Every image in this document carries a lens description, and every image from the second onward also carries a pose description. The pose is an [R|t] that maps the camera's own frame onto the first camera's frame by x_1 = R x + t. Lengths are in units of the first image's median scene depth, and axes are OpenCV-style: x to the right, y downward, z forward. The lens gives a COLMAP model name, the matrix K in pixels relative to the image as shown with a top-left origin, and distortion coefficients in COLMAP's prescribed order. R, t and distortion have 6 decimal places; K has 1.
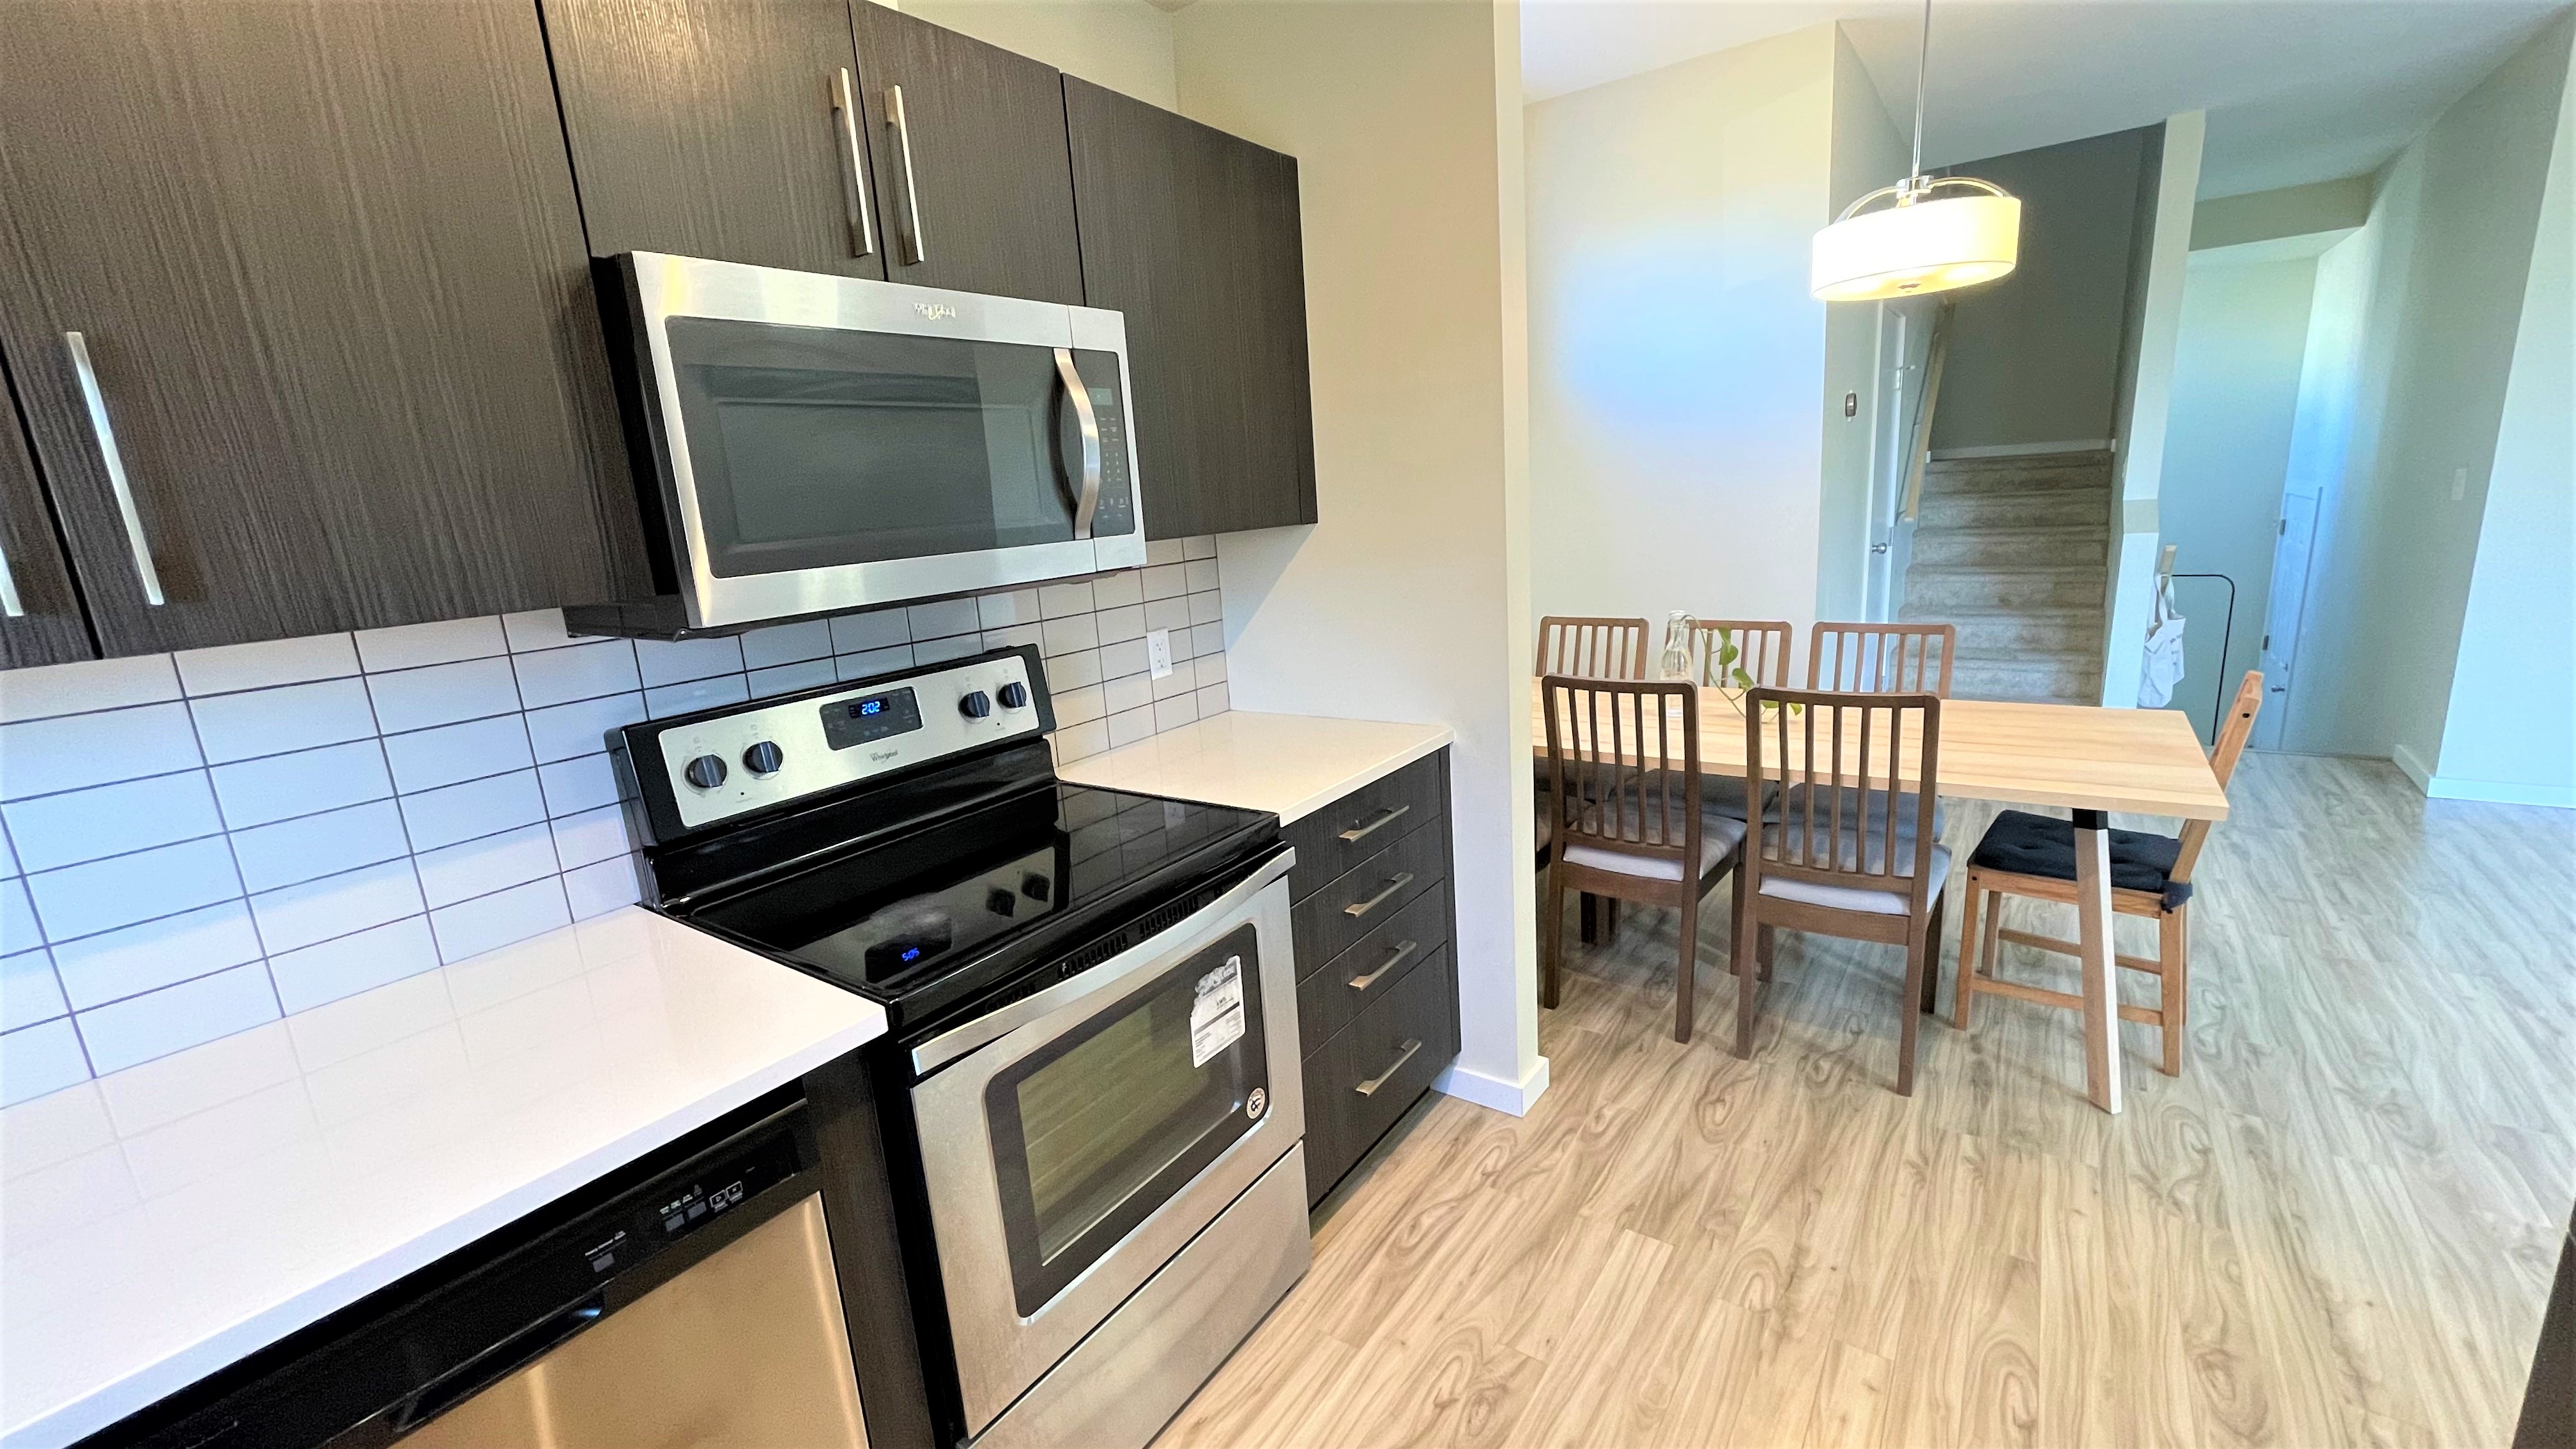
lens RADIAL K [[1039.4, 0, 1283.8], [0, 1039.4, 732.0], [0, 0, 1]] dist [0.000283, -0.000172]
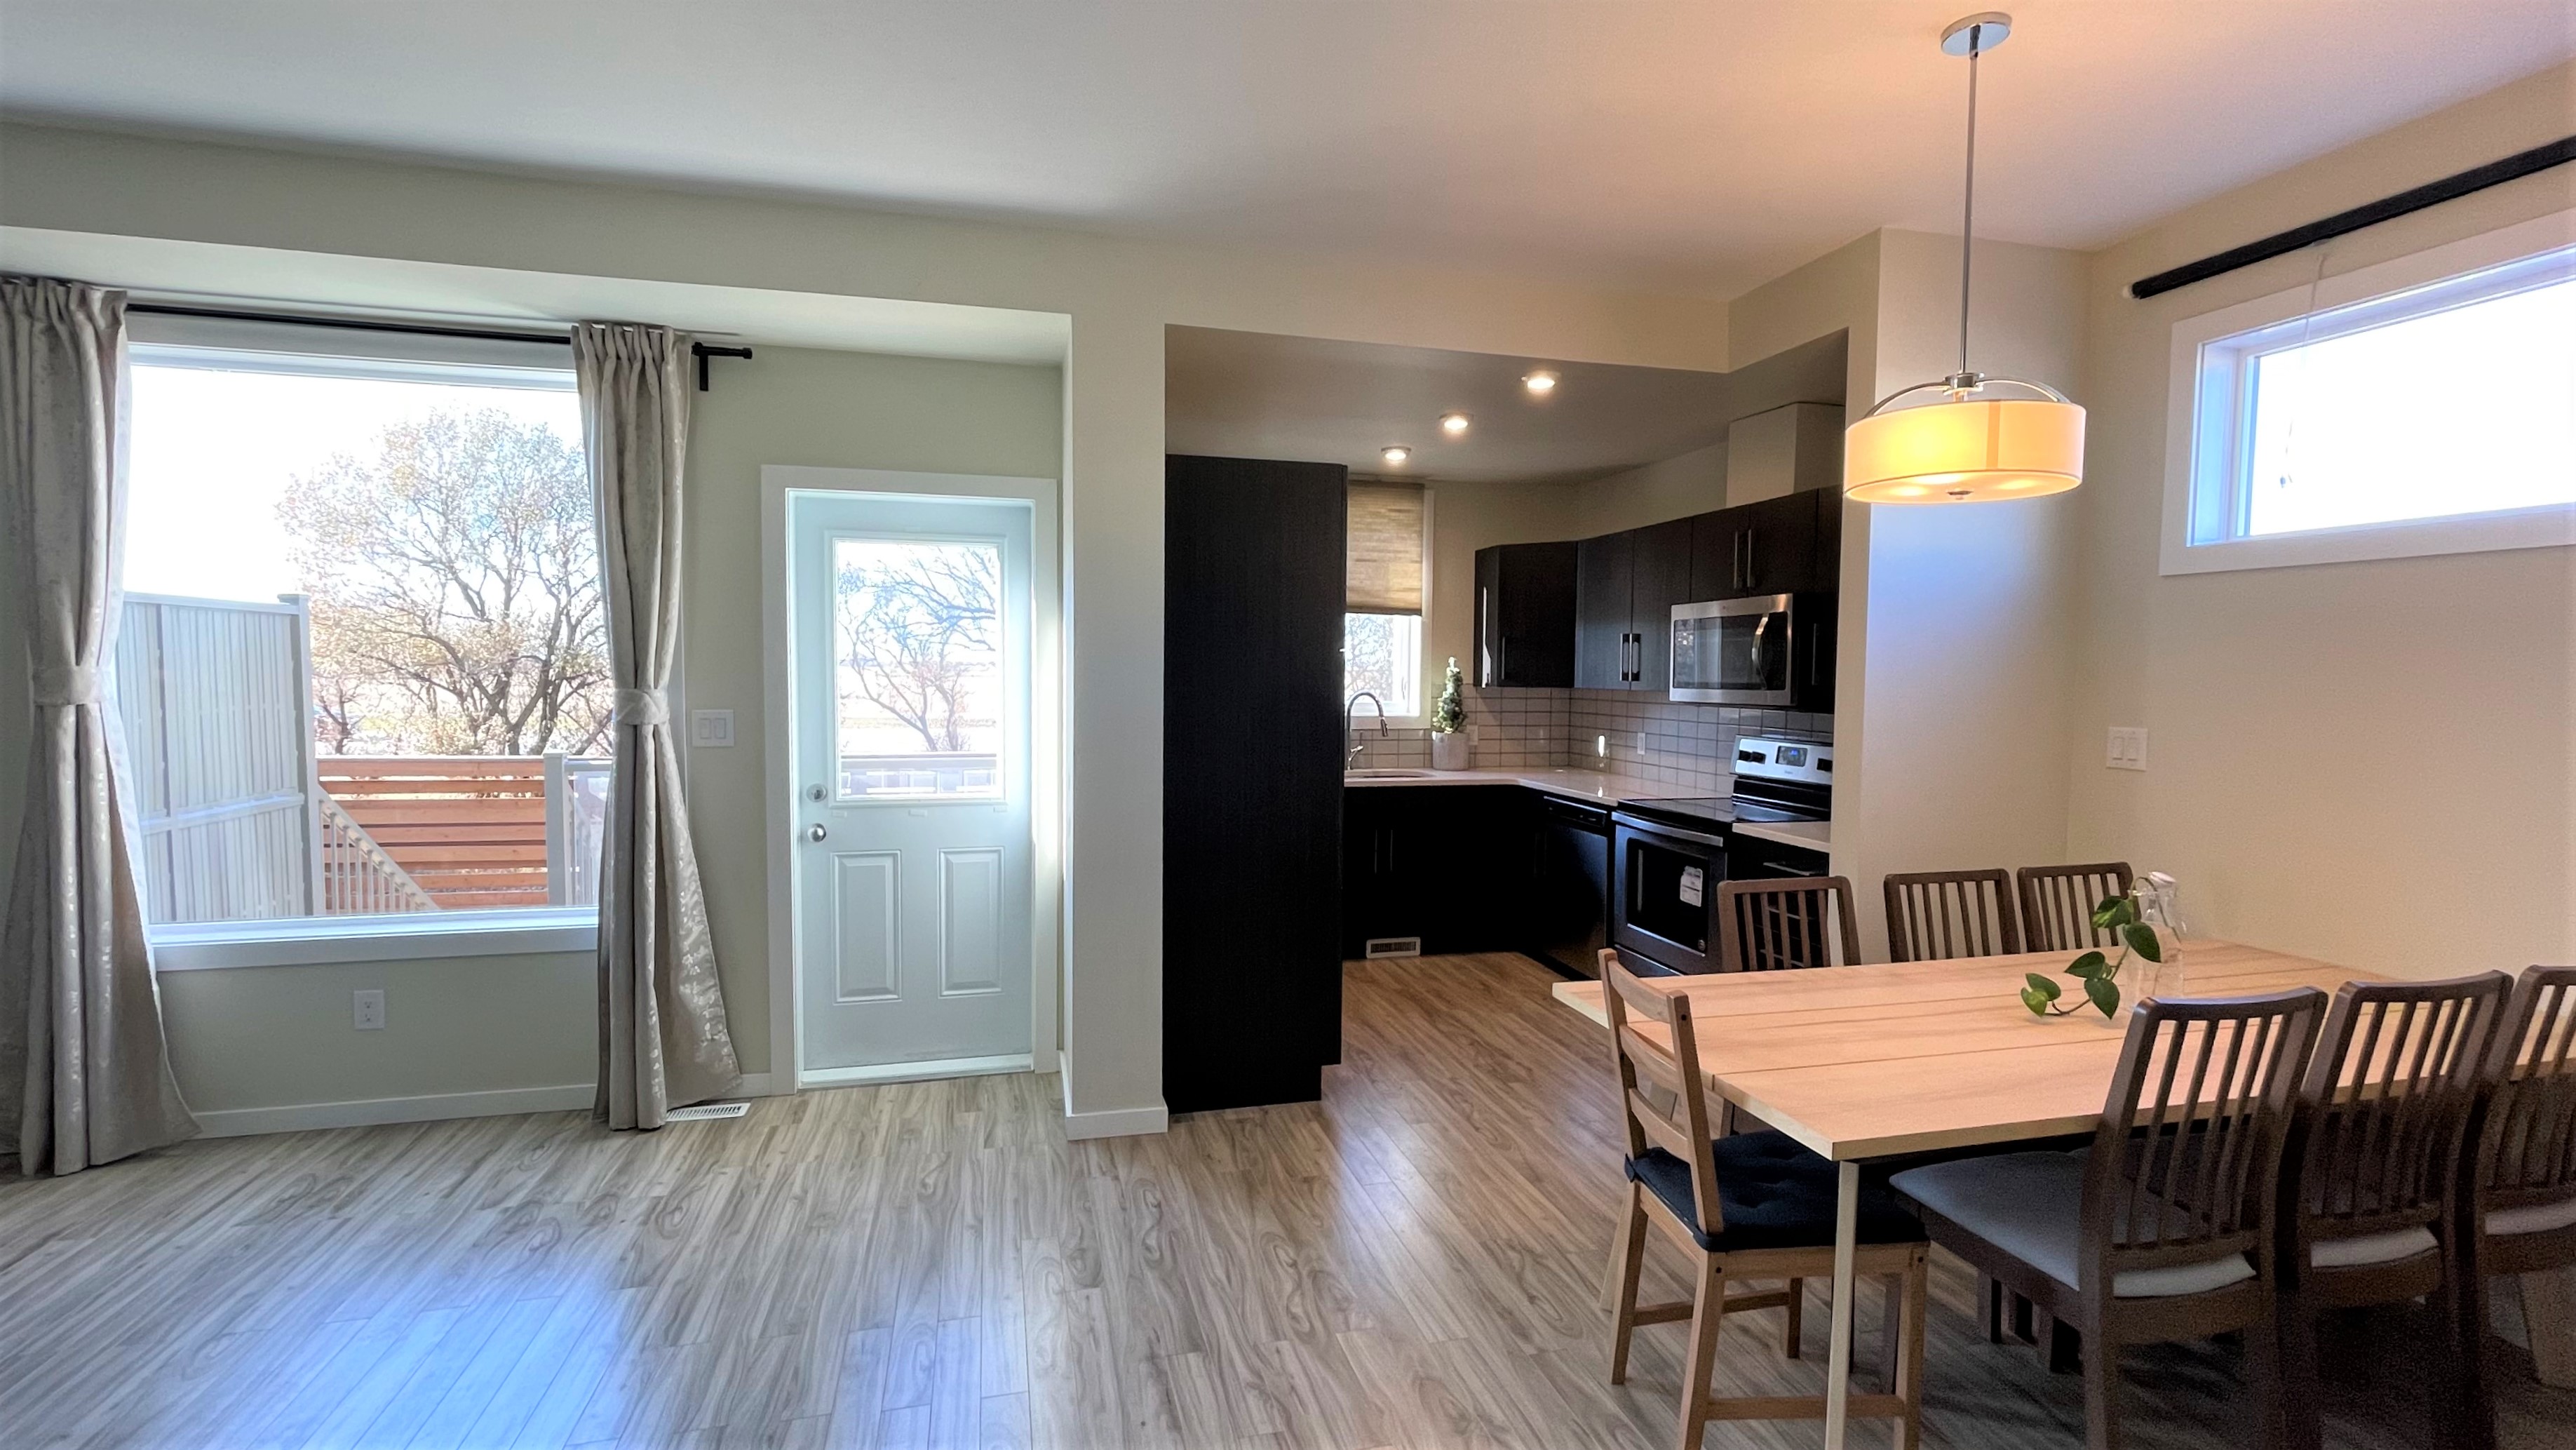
lens RADIAL K [[1139.3, 0, 1284.6], [0, 1139.3, 733.8], [0, 0, 1]] dist [-0.000224, 0.000019]
pose [[-0.641626, 0.103766, -0.759966, 1.764465], [-0.140299, 0.958213, 0.249287, -0.416751], [0.754077, 0.266571, -0.600257, 1.255200]]
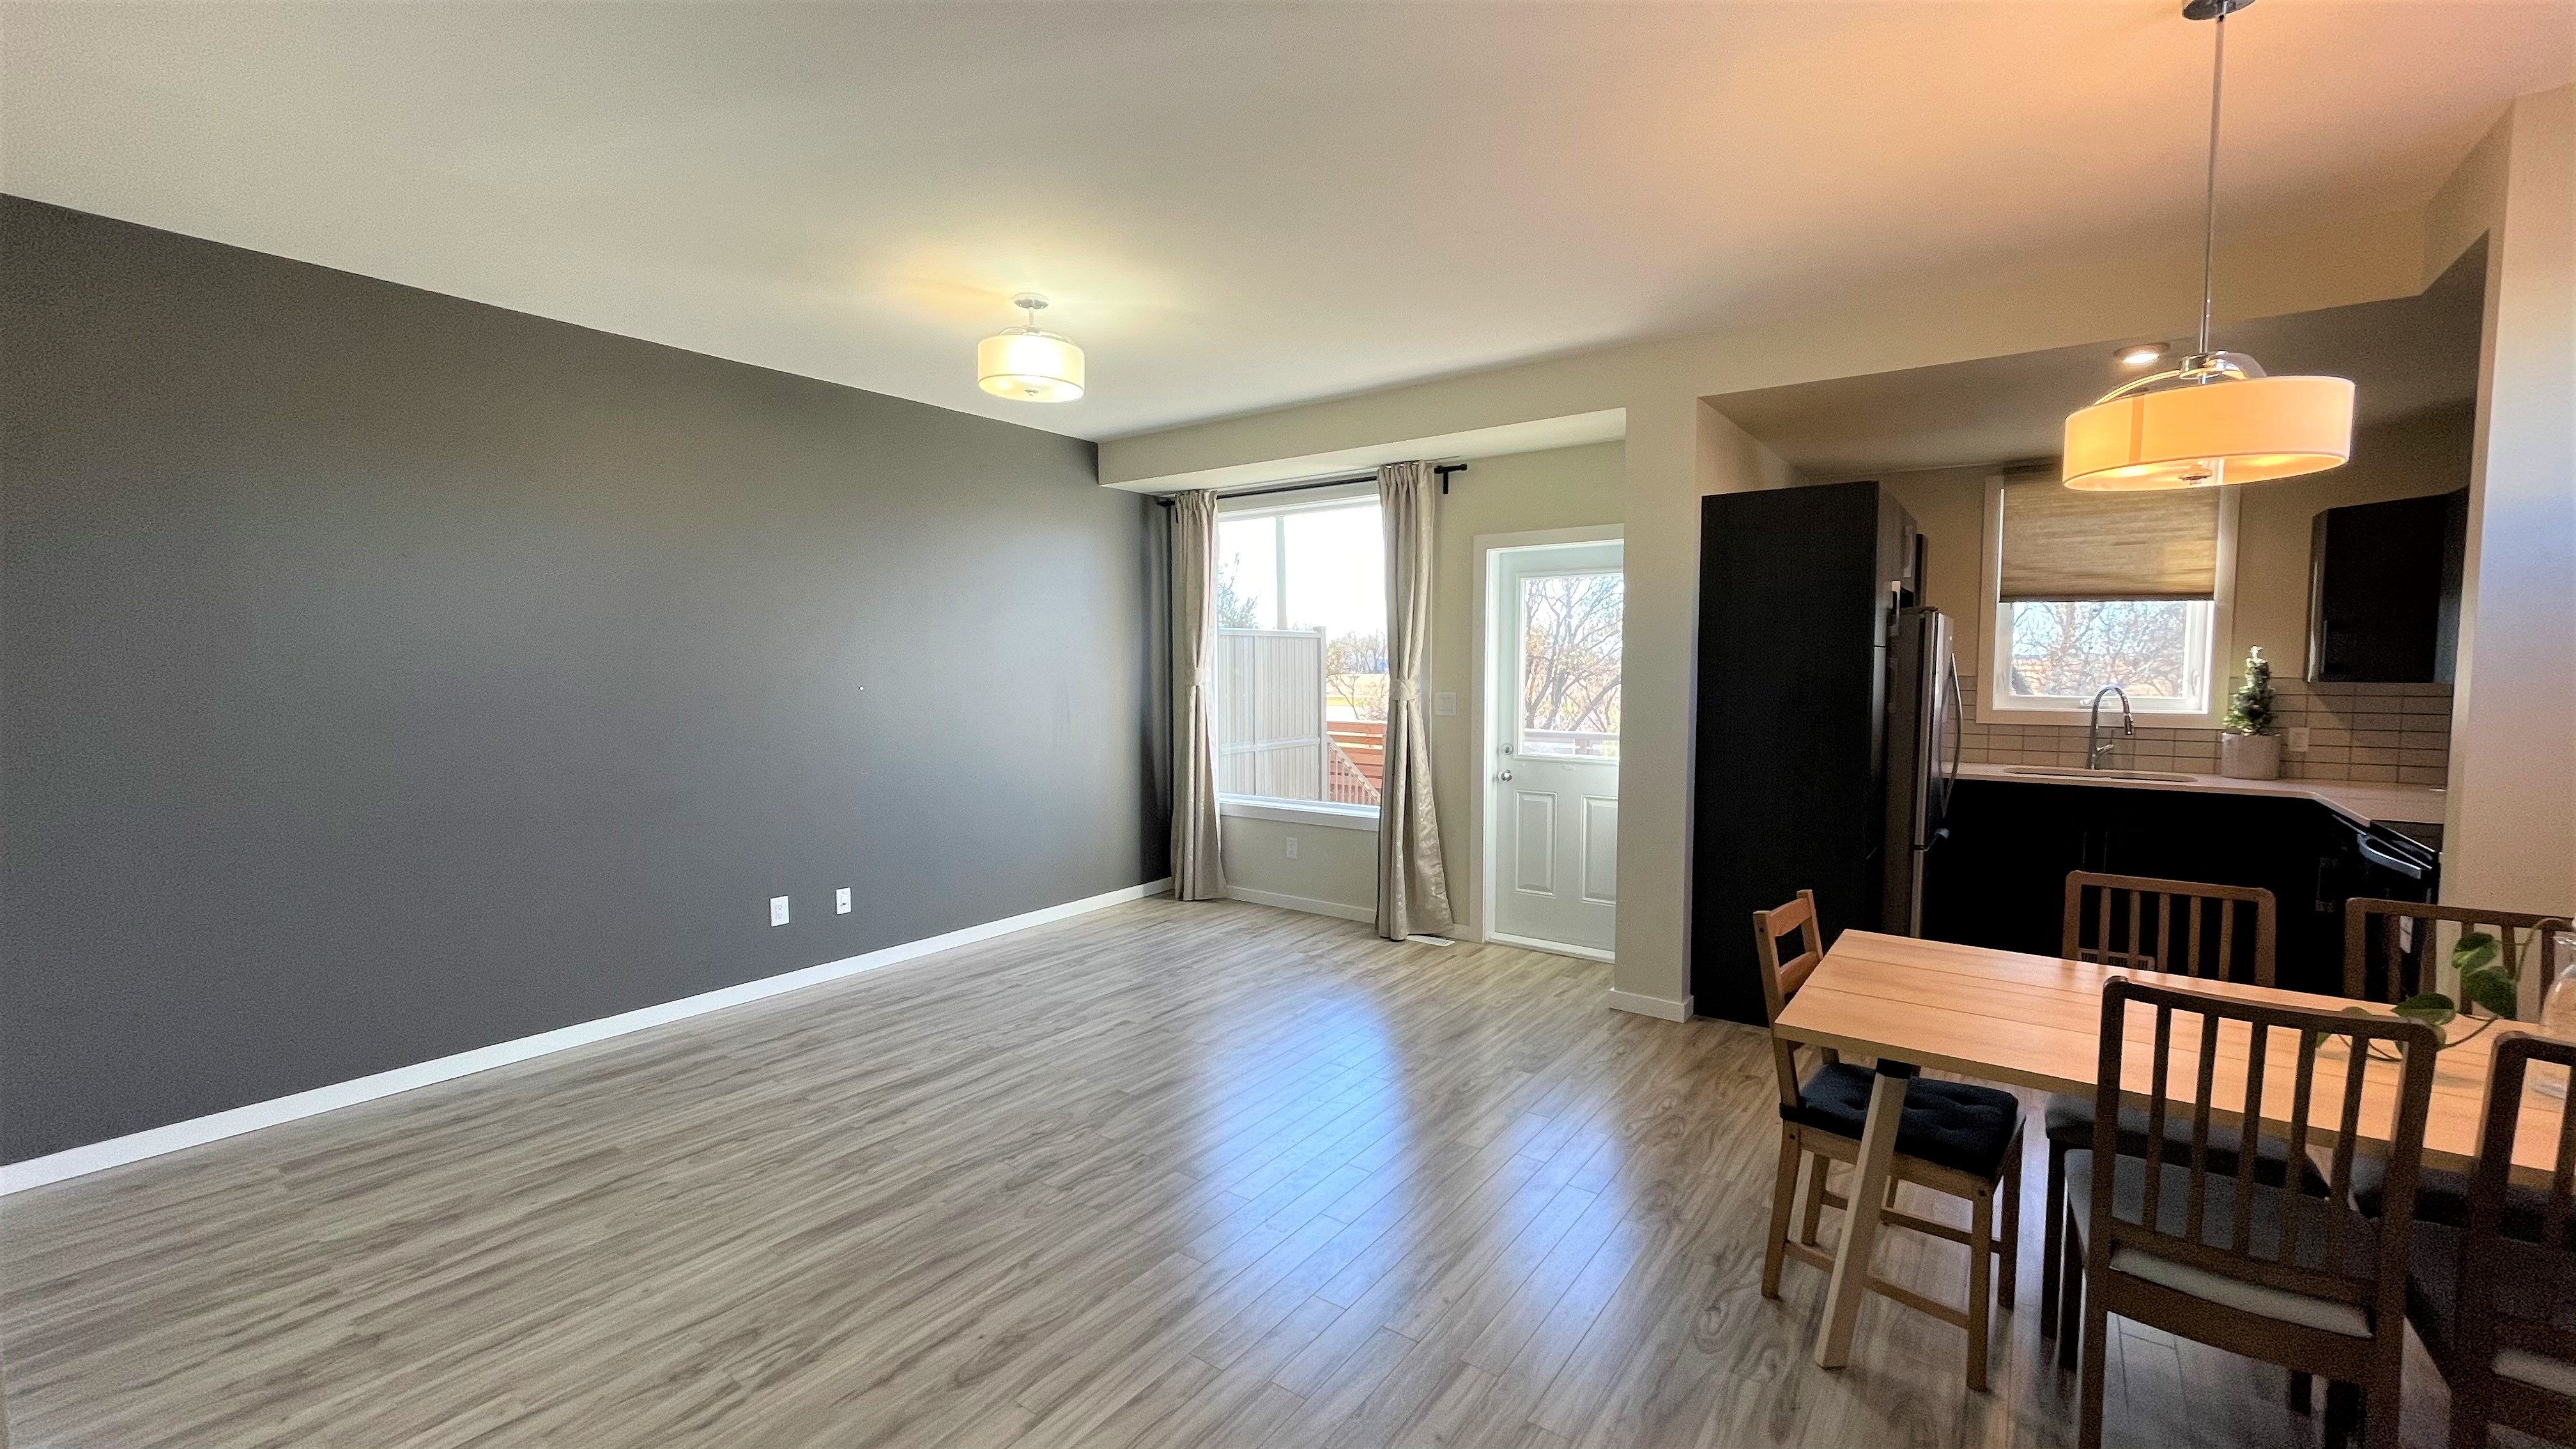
lens RADIAL K [[1032.9, 0, 1285.8], [0, 1032.9, 732.1], [0, 0, 1]] dist [0.000943, -0.000139]
pose [[-0.997560, 0.067112, 0.019245, 1.378820], [0.069808, 0.954355, 0.290403, -0.551289], [0.001123, 0.291038, -0.956711, 1.927861]]
